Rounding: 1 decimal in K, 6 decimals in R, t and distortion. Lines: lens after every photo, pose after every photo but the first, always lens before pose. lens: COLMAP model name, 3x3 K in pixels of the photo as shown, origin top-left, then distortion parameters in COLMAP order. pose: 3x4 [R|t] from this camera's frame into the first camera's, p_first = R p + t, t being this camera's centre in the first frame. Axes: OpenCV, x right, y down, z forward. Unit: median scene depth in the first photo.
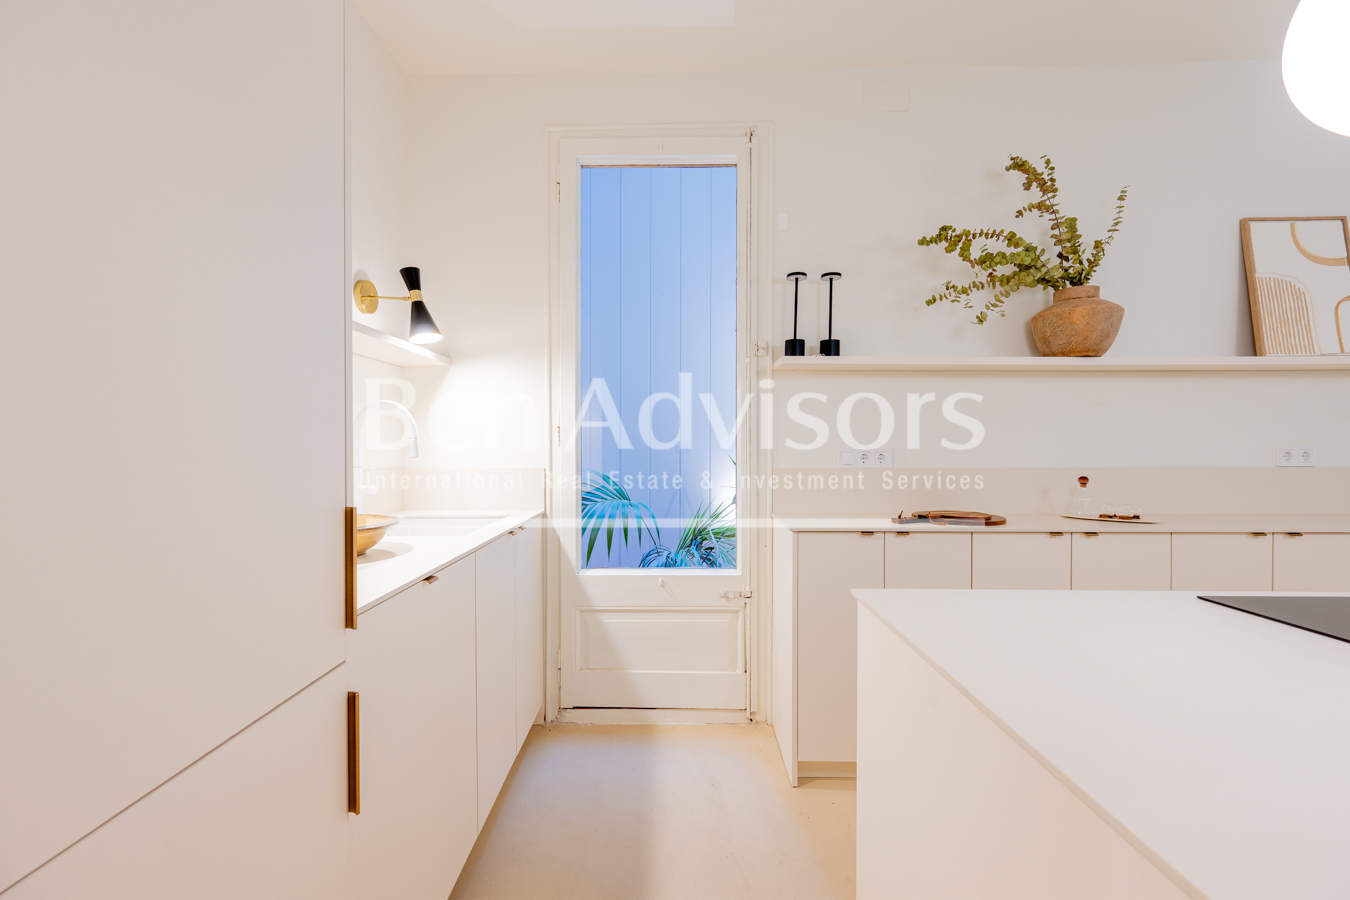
lens RADIAL K [[537.9, 0, 663.5], [0, 537.9, 449.9], [0, 0, 1]] dist [-0.000615, 0.000494]
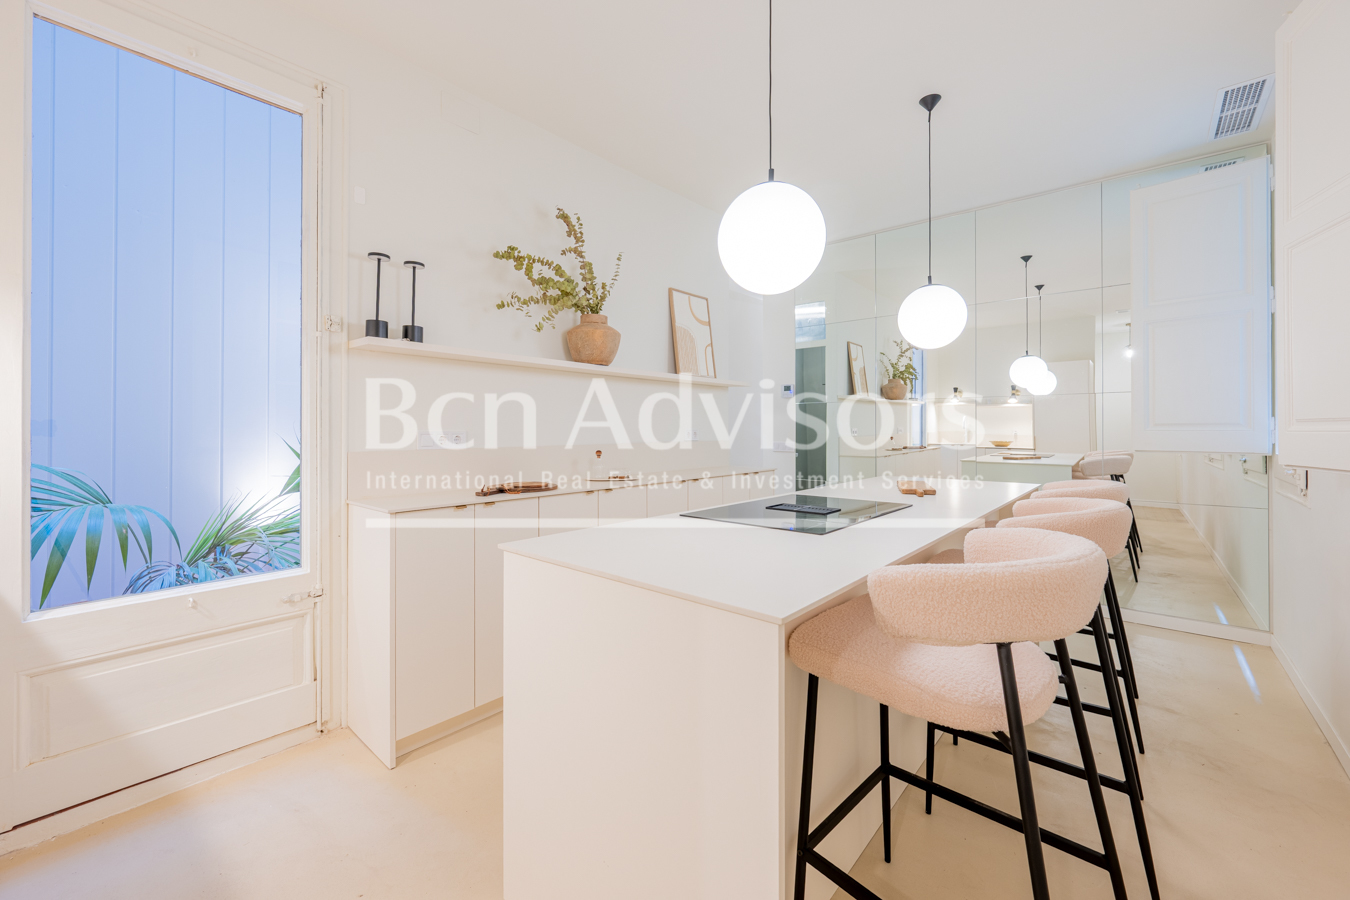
lens RADIAL K [[537.9, 0, 666.1], [0, 537.9, 426.8], [0, 0, 1]] dist [-0.000615, 0.000494]
pose [[0.651208, 0.003243, 0.758892, -0.158886], [0.008336, 0.999900, -0.011426, 0.005198], [-0.758854, 0.013766, 0.651116, -0.039622]]
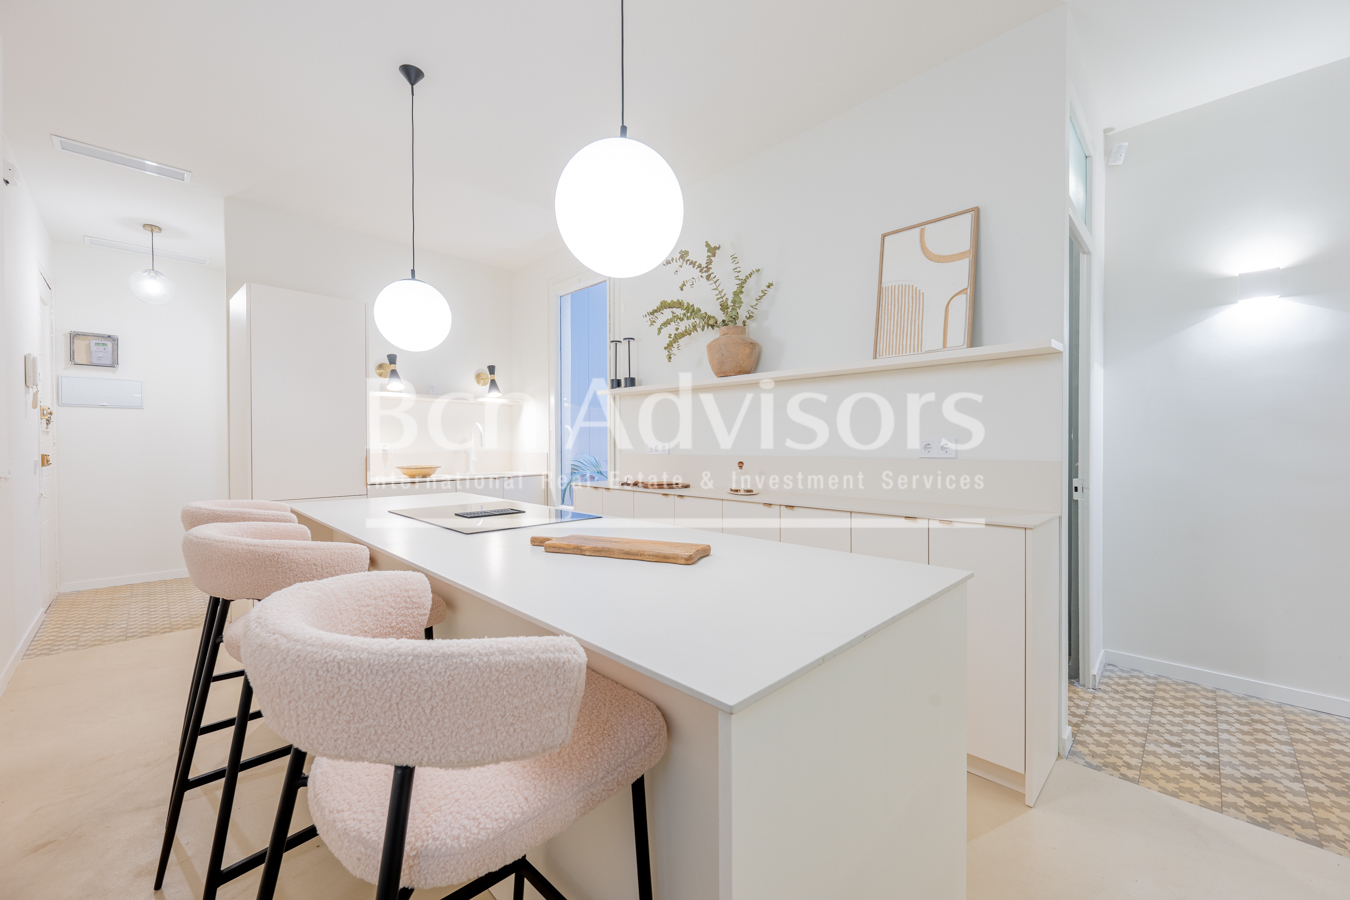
lens RADIAL K [[537.9, 0, 678.3], [0, 537.9, 449.0], [0, 0, 1]] dist [-0.000615, 0.000494]
pose [[0.714443, 0.006953, -0.699659, 1.614829], [-0.000038, 0.999951, 0.009899, 0.003266], [0.699693, -0.007046, 0.714408, -0.099401]]
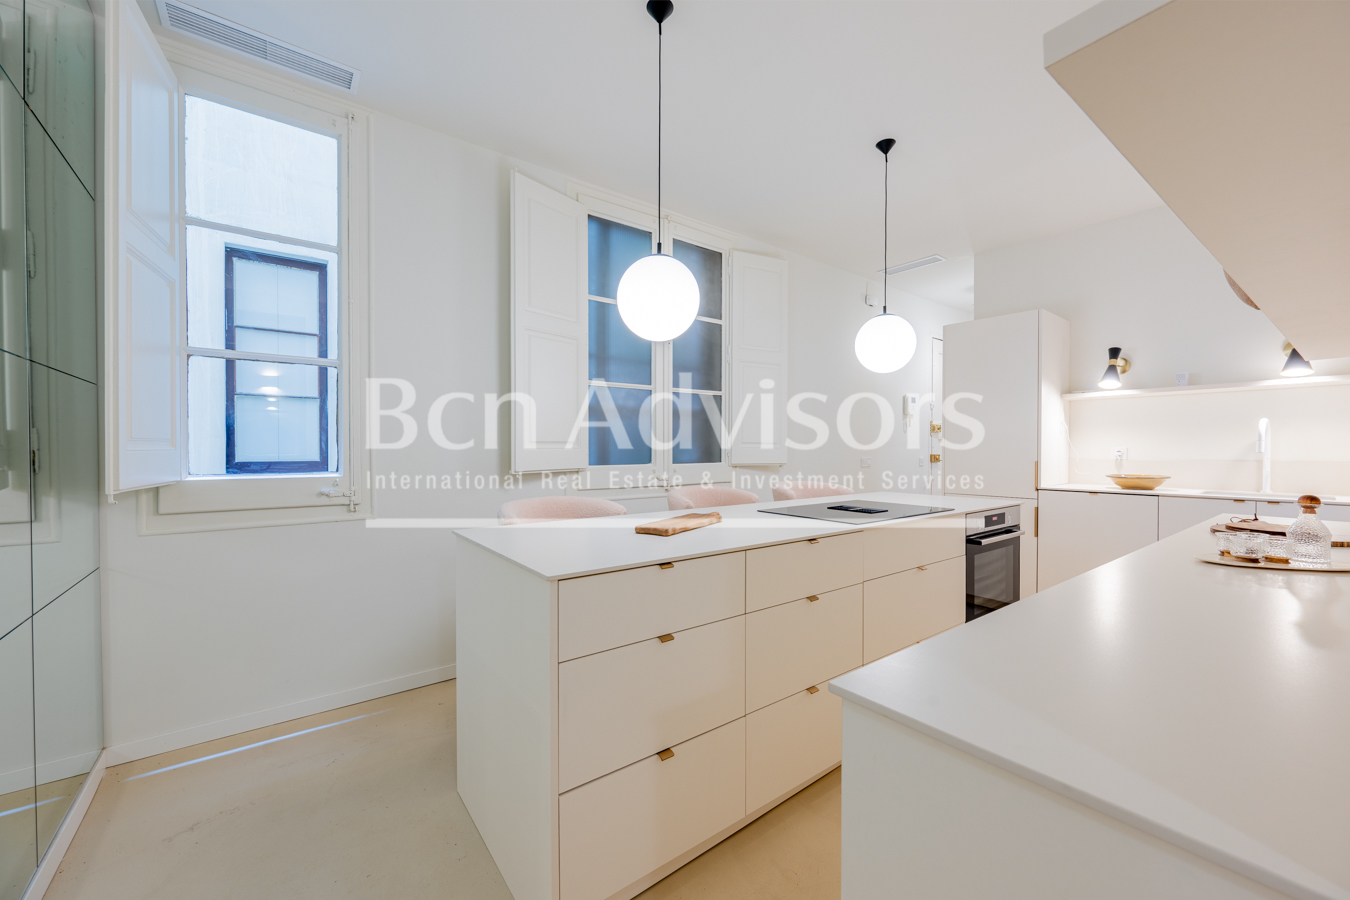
lens RADIAL K [[537.9, 0, 678.6], [0, 537.9, 457.5], [0, 0, 1]] dist [-0.000615, 0.000494]
pose [[-0.781574, 0.010793, -0.623719, 1.646703], [-0.005228, 0.999702, 0.023850, -0.001464], [0.623790, 0.021901, -0.781285, 1.004275]]
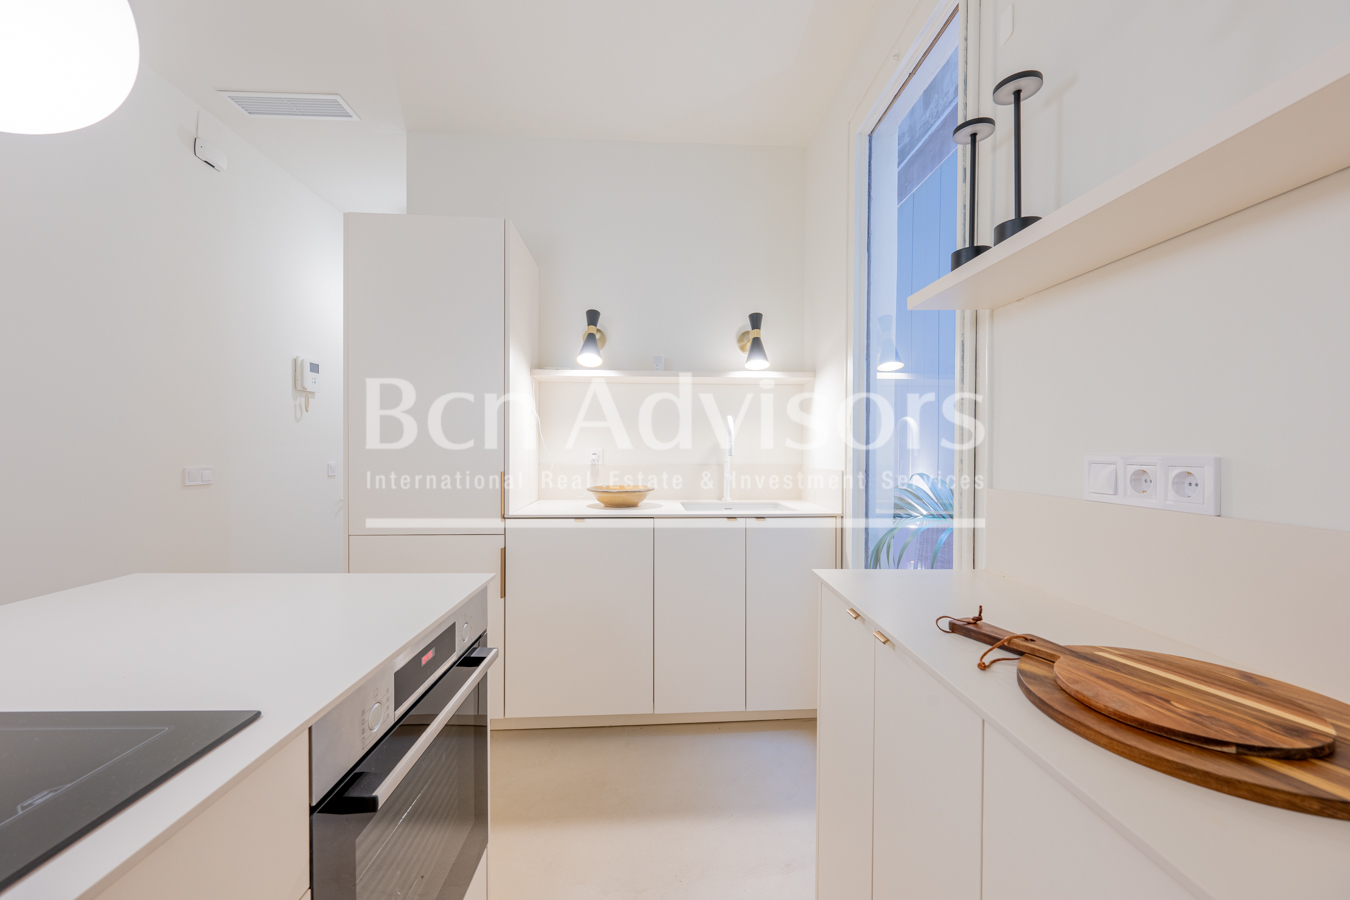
lens RADIAL K [[537.9, 0, 667.8], [0, 537.9, 446.9], [0, 0, 1]] dist [-0.000615, 0.000494]
pose [[0.026655, -0.003317, -0.999639, 0.782678], [-0.014032, 0.999895, -0.003692, -0.001748], [0.999546, 0.014125, 0.026605, 0.687173]]
